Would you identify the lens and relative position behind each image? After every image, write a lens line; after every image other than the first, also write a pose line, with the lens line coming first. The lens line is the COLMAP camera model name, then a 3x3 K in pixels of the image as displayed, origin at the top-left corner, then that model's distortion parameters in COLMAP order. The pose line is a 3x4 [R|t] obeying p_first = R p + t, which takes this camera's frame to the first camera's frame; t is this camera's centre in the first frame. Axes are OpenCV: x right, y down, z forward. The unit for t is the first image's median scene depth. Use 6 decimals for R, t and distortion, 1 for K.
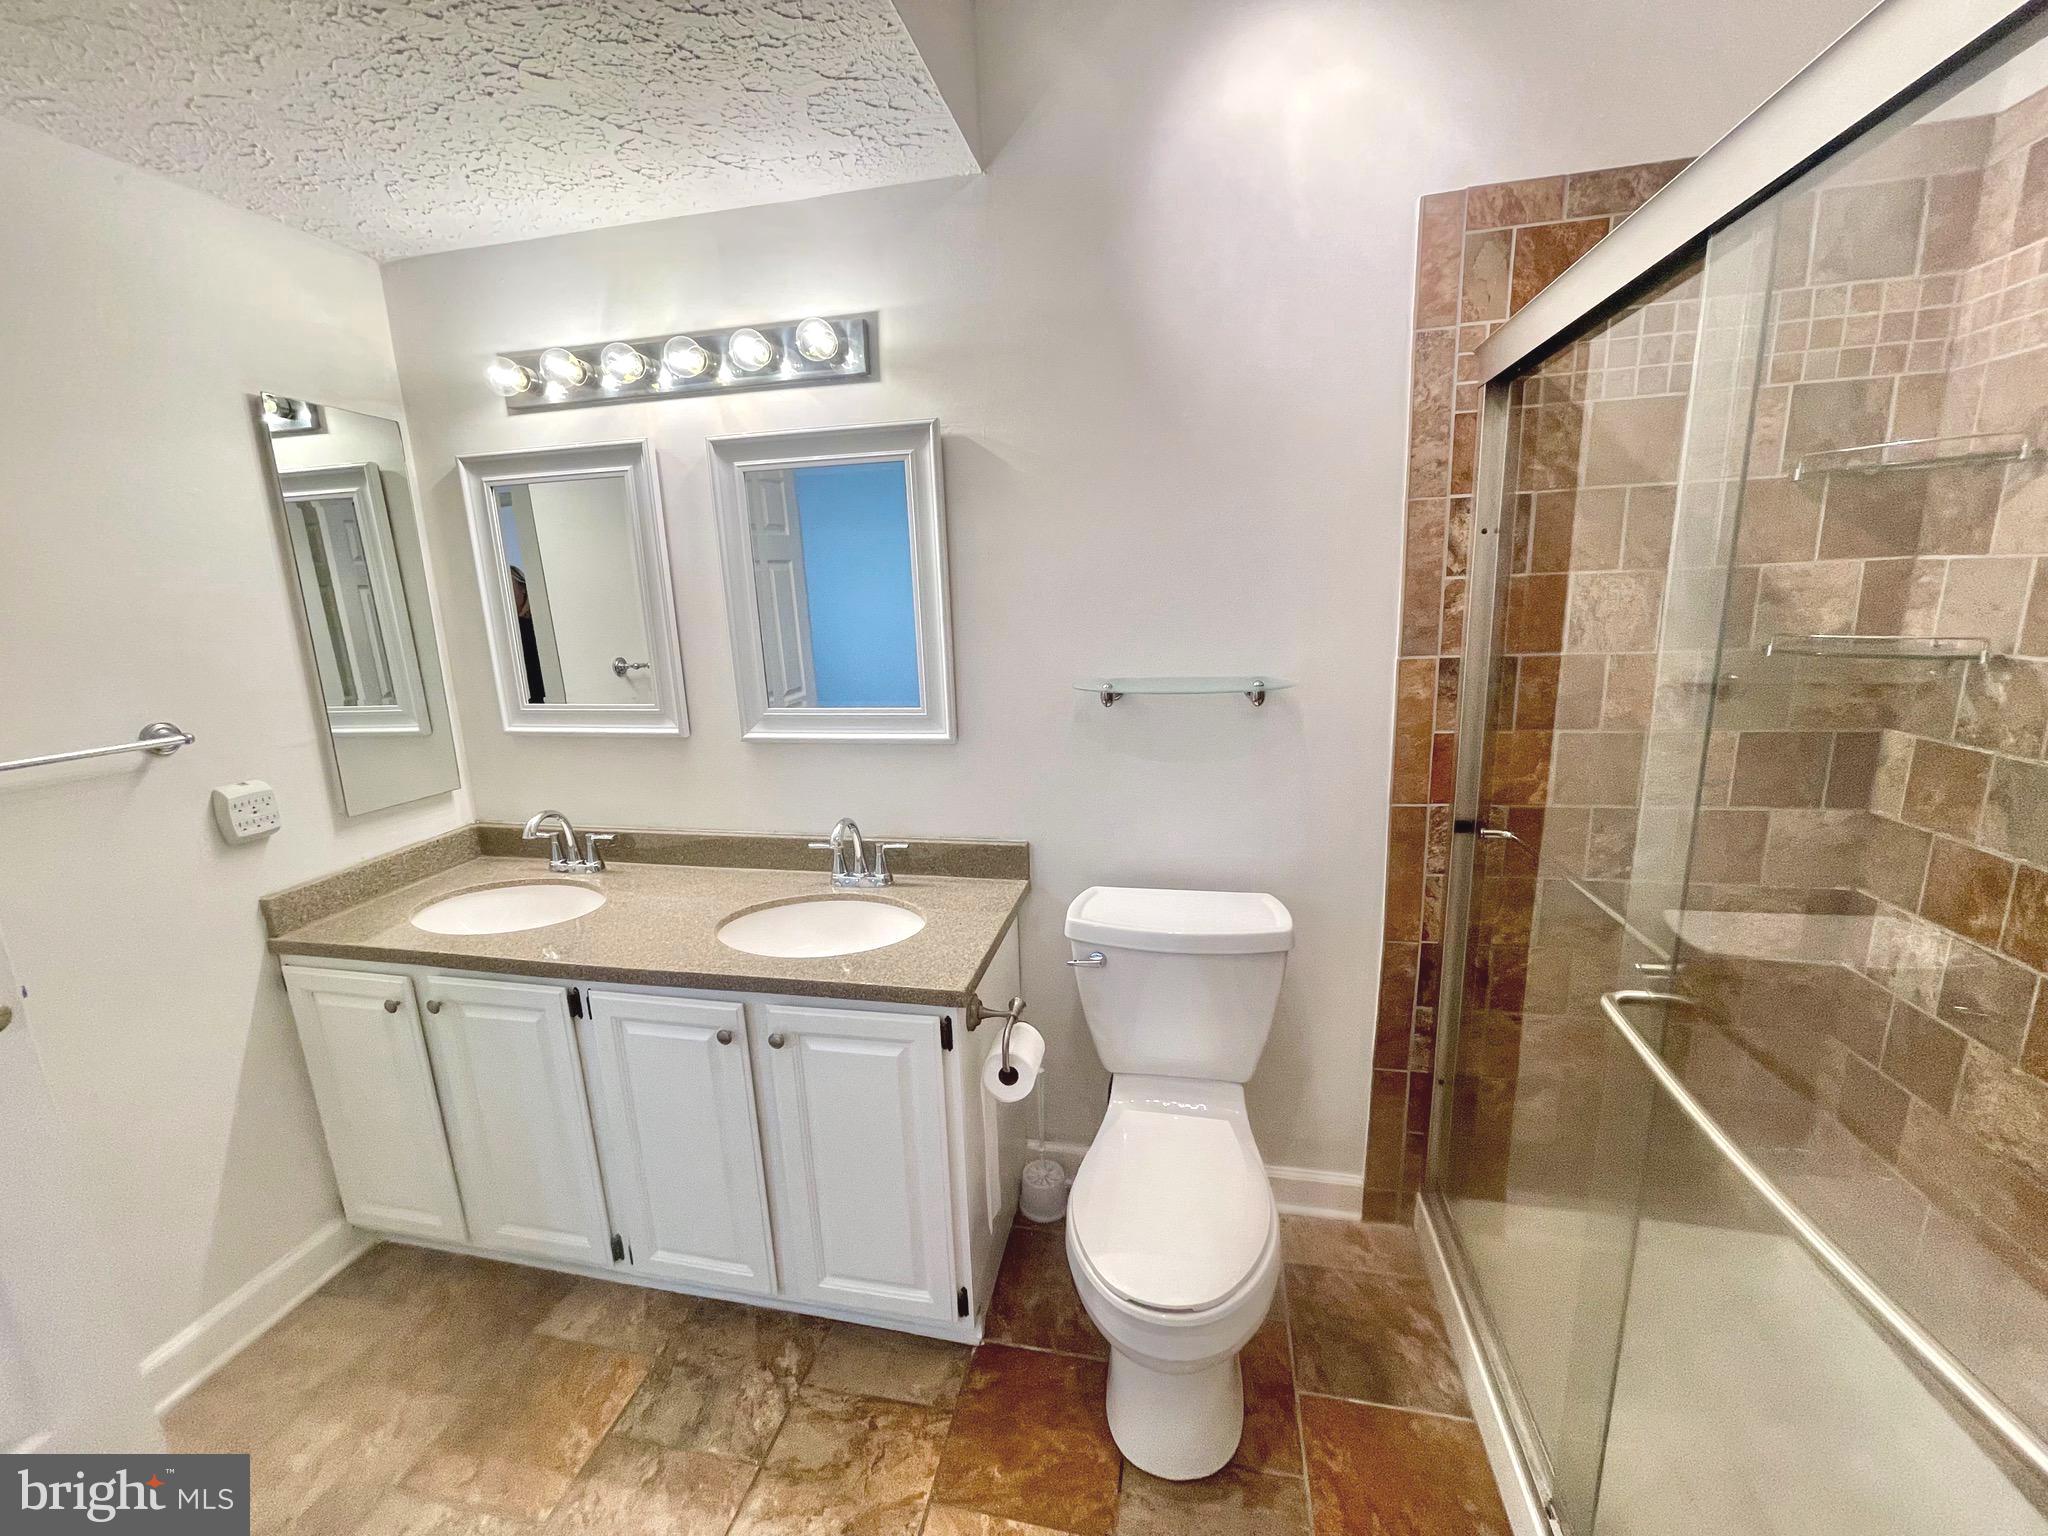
lens RADIAL K [[822.9, 0, 1024.7], [0, 822.9, 773.8], [0, 0, 1]] dist [0.000364, -0.000059]
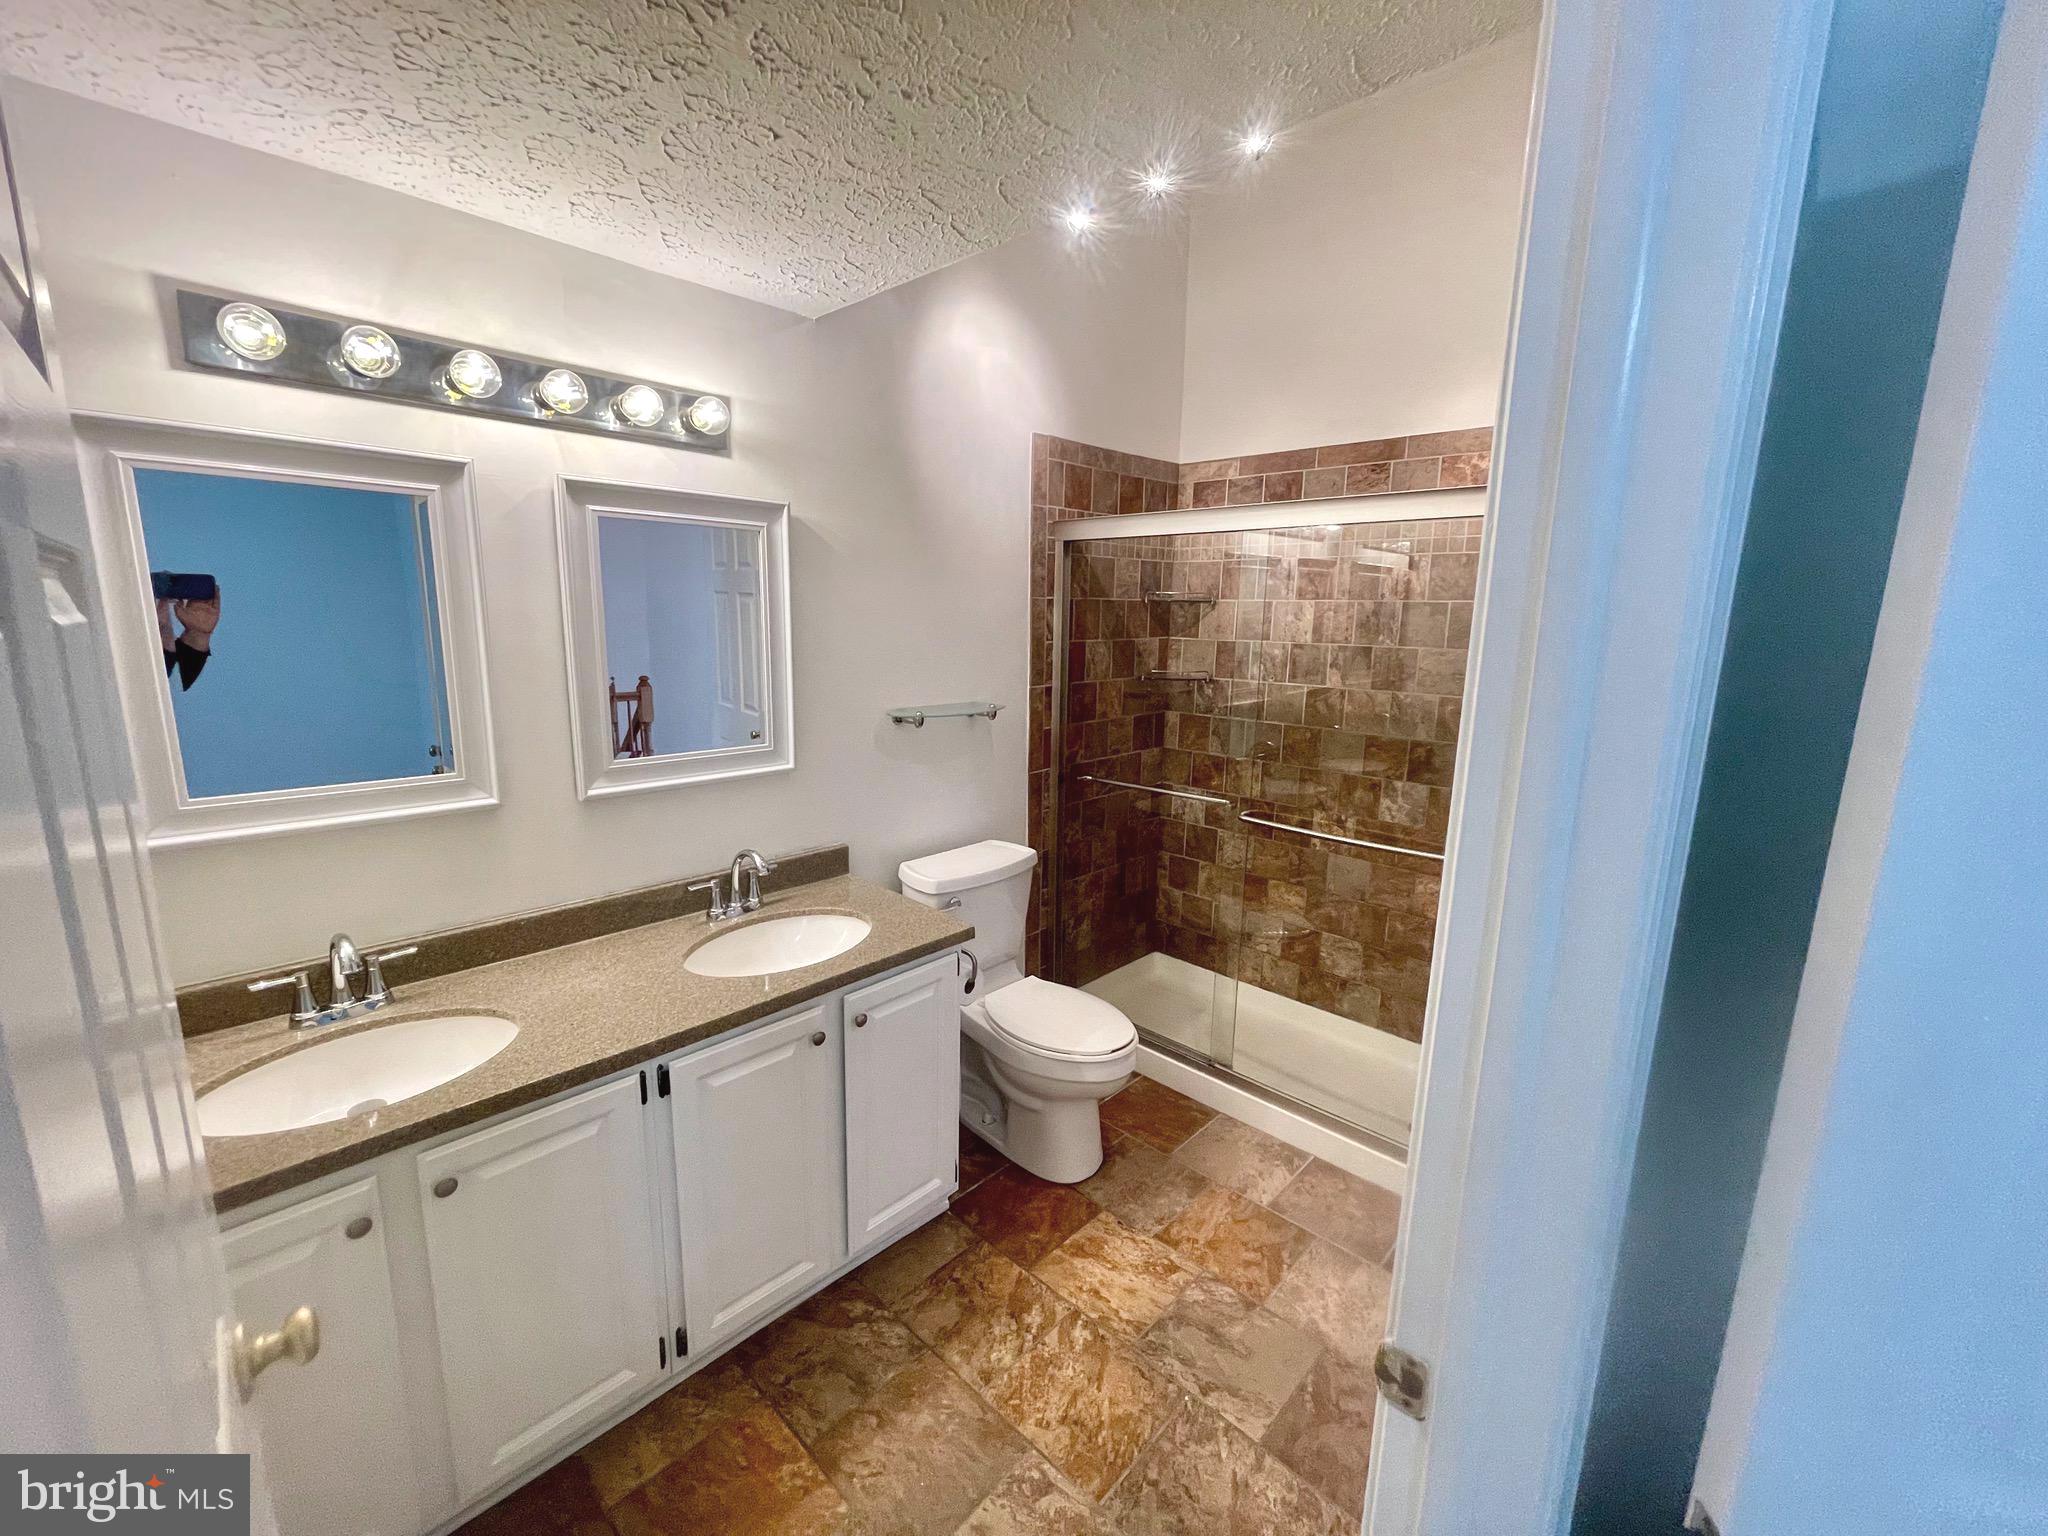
lens RADIAL K [[822.9, 0, 1008.5], [0, 822.9, 775.4], [0, 0, 1]] dist [0.000364, -0.000059]
pose [[0.531966, -0.122008, 0.837930, -1.066819], [0.149449, 0.987559, 0.048916, -0.050516], [-0.833473, 0.099206, 0.543582, 0.126046]]
